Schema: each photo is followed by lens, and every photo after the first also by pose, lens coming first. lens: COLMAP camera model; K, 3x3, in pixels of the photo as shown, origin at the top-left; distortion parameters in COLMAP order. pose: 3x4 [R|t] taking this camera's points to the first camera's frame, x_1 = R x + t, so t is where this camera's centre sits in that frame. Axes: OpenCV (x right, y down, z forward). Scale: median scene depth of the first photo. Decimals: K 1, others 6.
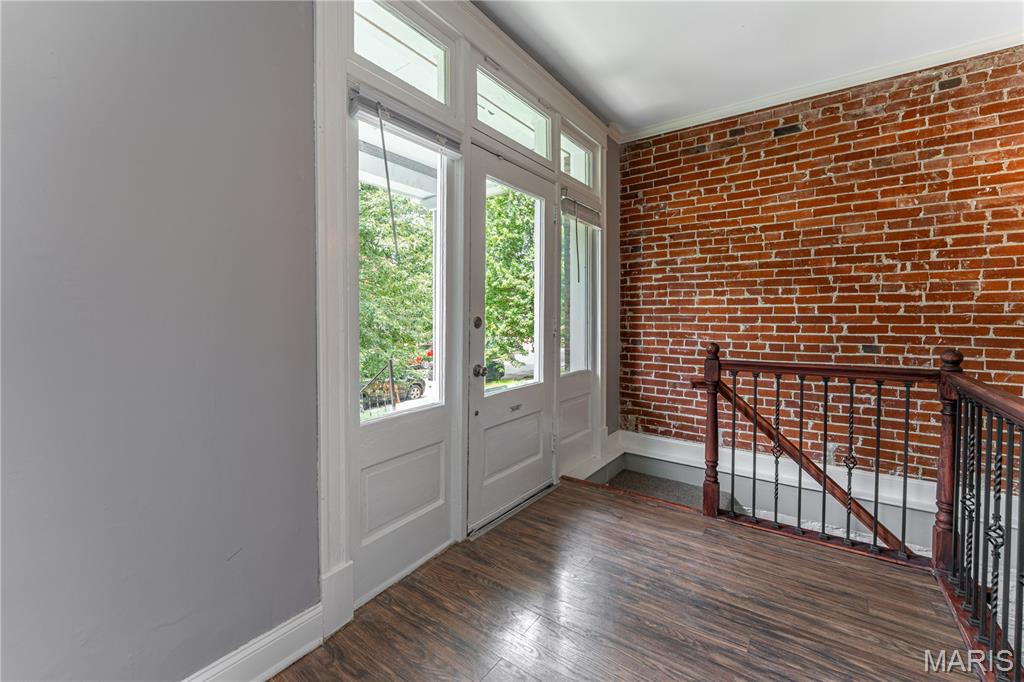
lens RADIAL K [[420.5, 0, 512.5], [0, 420.5, 323.3], [0, 0, 1]] dist [-0.000187, -0.000091]
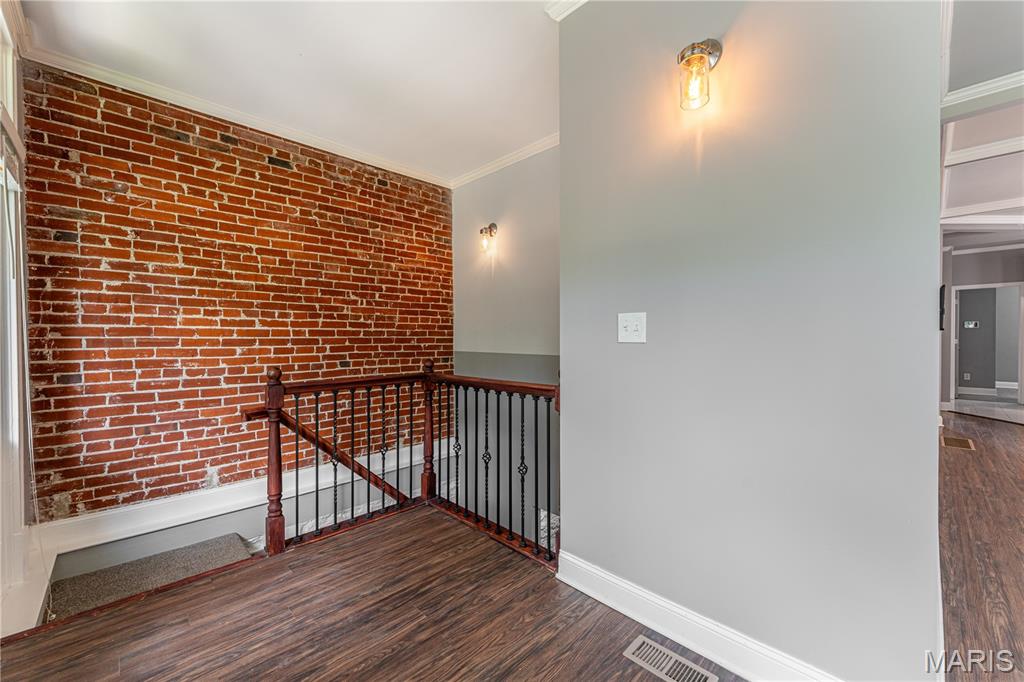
lens RADIAL K [[407.6, 0, 512.0], [0, 407.6, 341.0], [0, 0, 1]] dist [-0.000233, -0.000210]
pose [[0.171493, -0.007072, 0.985160, -0.261079], [0.020913, 0.999775, 0.003537, -0.002865], [-0.984963, 0.019996, 0.171603, 0.260429]]
